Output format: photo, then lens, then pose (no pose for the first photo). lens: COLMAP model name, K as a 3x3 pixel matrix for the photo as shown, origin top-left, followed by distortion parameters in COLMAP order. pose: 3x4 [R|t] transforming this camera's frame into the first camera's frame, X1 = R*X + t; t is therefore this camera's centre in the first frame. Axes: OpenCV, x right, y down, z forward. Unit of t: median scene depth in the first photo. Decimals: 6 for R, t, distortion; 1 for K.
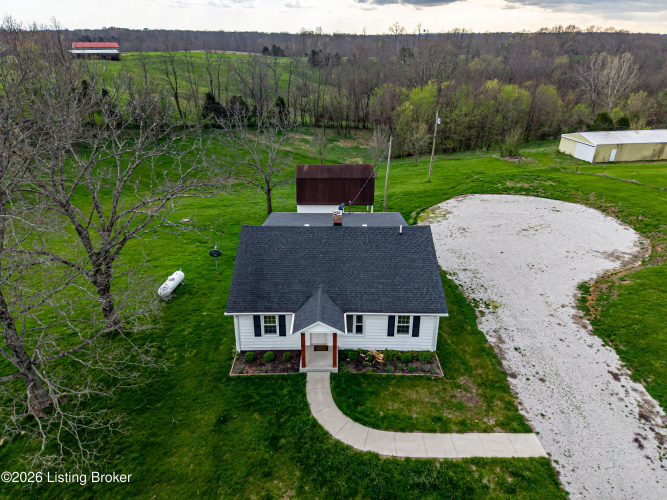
lens RADIAL K [[431.0, 0, 335.0], [0, 431.0, 249.9], [0, 0, 1]] dist [0.208512, -0.209759]
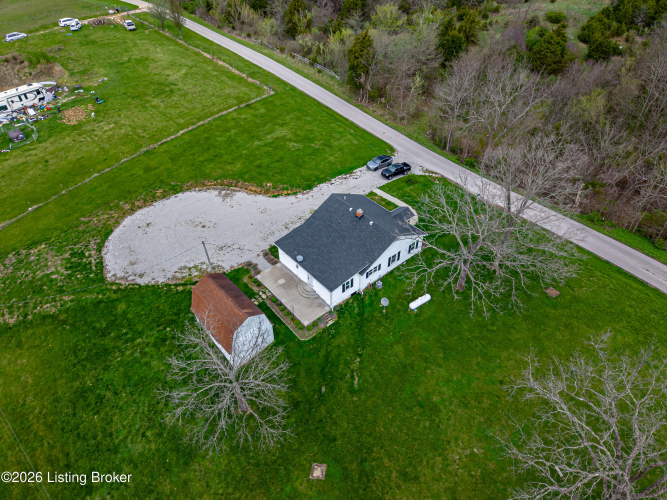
lens RADIAL K [[431.0, 0, 335.0], [0, 431.0, 249.9], [0, 0, 1]] dist [0.208512, -0.209759]
pose [[-0.646334, -0.503713, 0.573171, -1.158212], [0.327251, 0.495584, 0.804551, -1.644745], [-0.689318, 0.707580, -0.155472, 1.553613]]
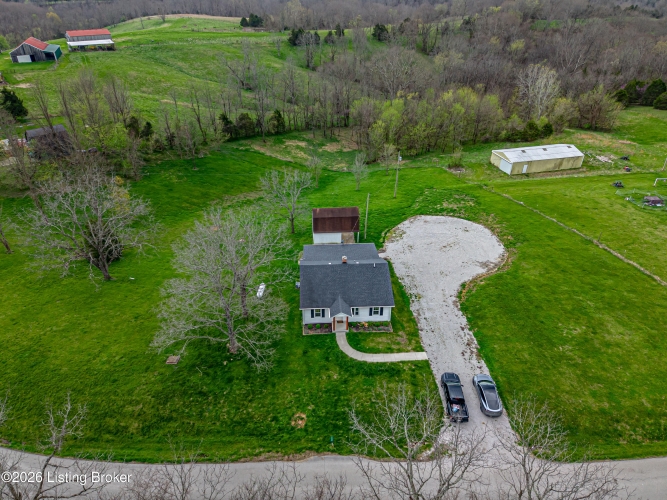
lens RADIAL K [[431.0, 0, 335.0], [0, 431.0, 249.9], [0, 0, 1]] dist [0.208512, -0.209759]
pose [[0.998420, -0.029088, 0.048084, -0.144881], [0.023919, 0.994208, 0.104781, -0.355039], [-0.050854, -0.103465, 0.993332, -1.111283]]
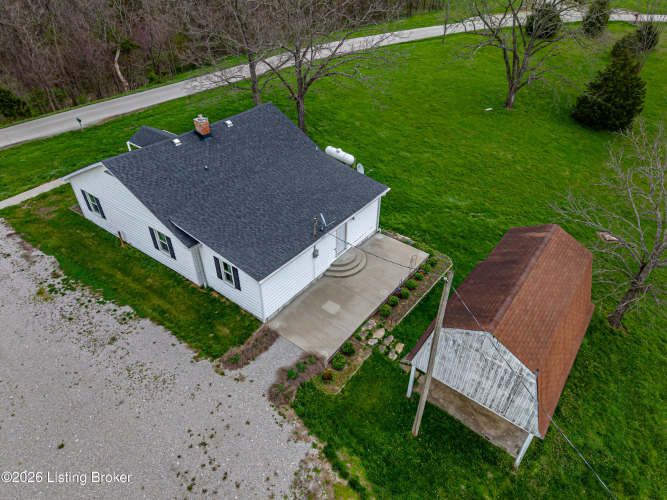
lens RADIAL K [[431.0, 0, 335.0], [0, 431.0, 249.9], [0, 0, 1]] dist [0.208512, -0.209759]
pose [[-0.607369, 0.468972, -0.641225, 0.573366], [-0.351223, 0.565471, 0.746247, -0.740150], [0.712563, 0.678460, -0.178736, 1.597466]]
